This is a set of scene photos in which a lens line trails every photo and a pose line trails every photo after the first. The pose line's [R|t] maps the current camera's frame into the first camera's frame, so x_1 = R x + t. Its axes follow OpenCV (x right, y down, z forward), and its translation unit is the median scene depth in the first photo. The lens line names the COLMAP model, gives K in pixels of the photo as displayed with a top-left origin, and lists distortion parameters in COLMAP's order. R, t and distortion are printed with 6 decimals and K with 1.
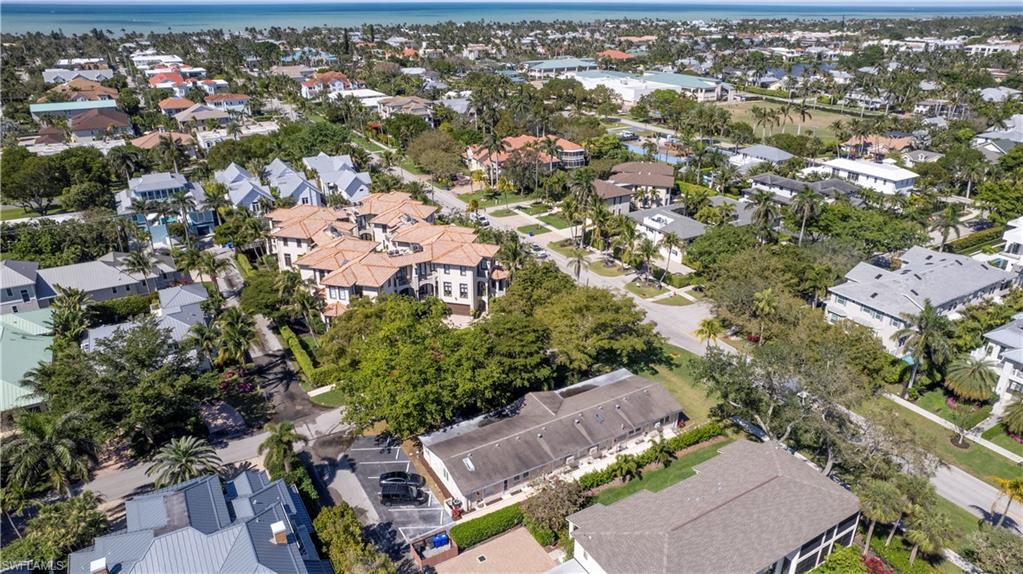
lens RADIAL K [[649.2, 0, 513.7], [0, 649.2, 316.7], [0, 0, 1]] dist [-0.071168, 0.057401]
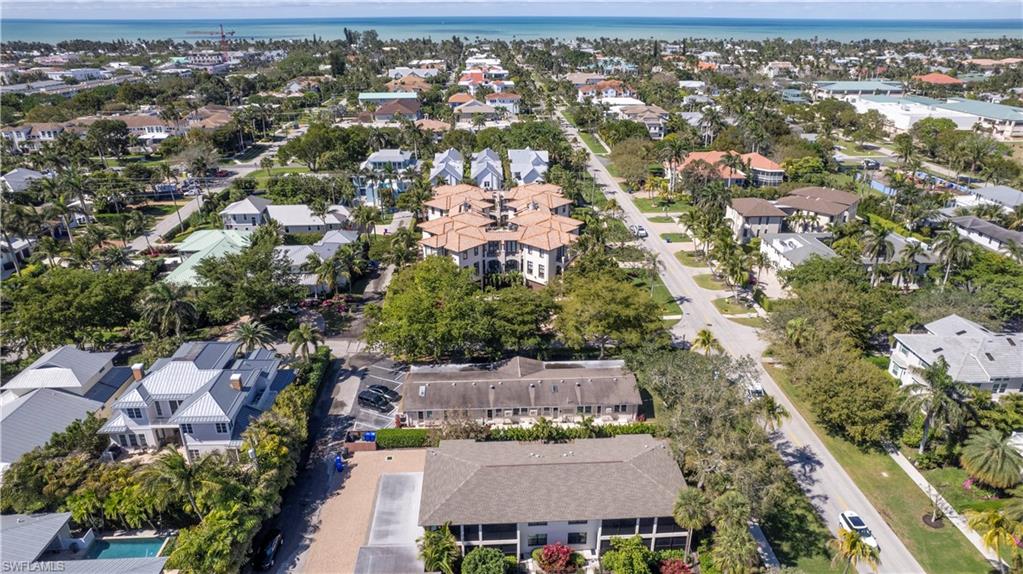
lens RADIAL K [[659.6, 0, 520.9], [0, 659.6, 283.8], [0, 0, 1]] dist [-0.079444, 0.064810]
pose [[0.885733, 0.175812, -0.429613, 0.277278], [-0.204222, 0.978709, -0.020525, 0.008427], [0.416857, 0.105917, 0.902780, -0.030057]]
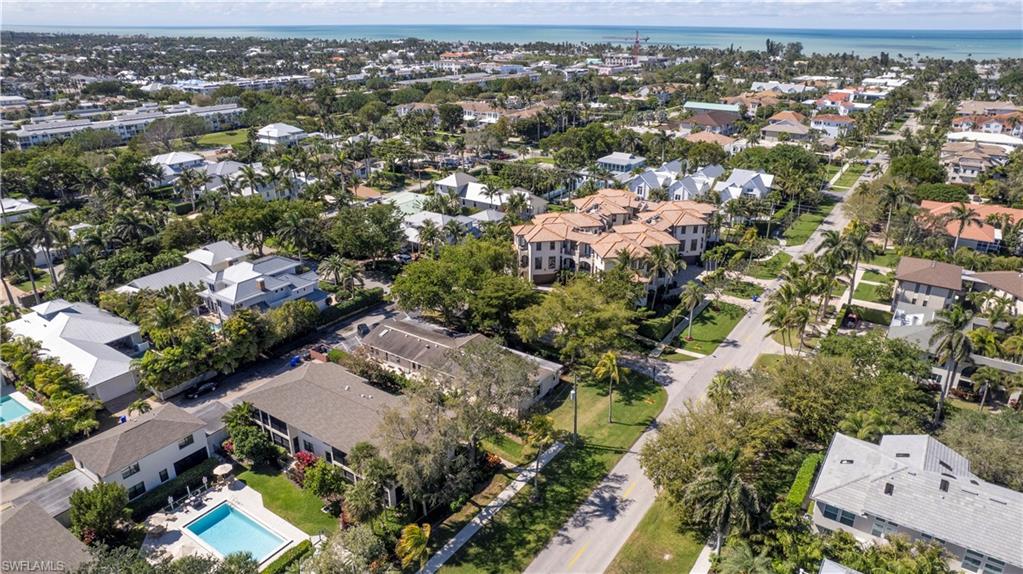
lens RADIAL K [[659.6, 0, 520.9], [0, 659.6, 283.8], [0, 0, 1]] dist [-0.079444, 0.064810]
pose [[0.423246, 0.336289, -0.841292, 0.610915], [-0.403321, 0.901417, 0.157416, -0.113070], [0.811292, 0.272685, 0.517153, 0.204702]]
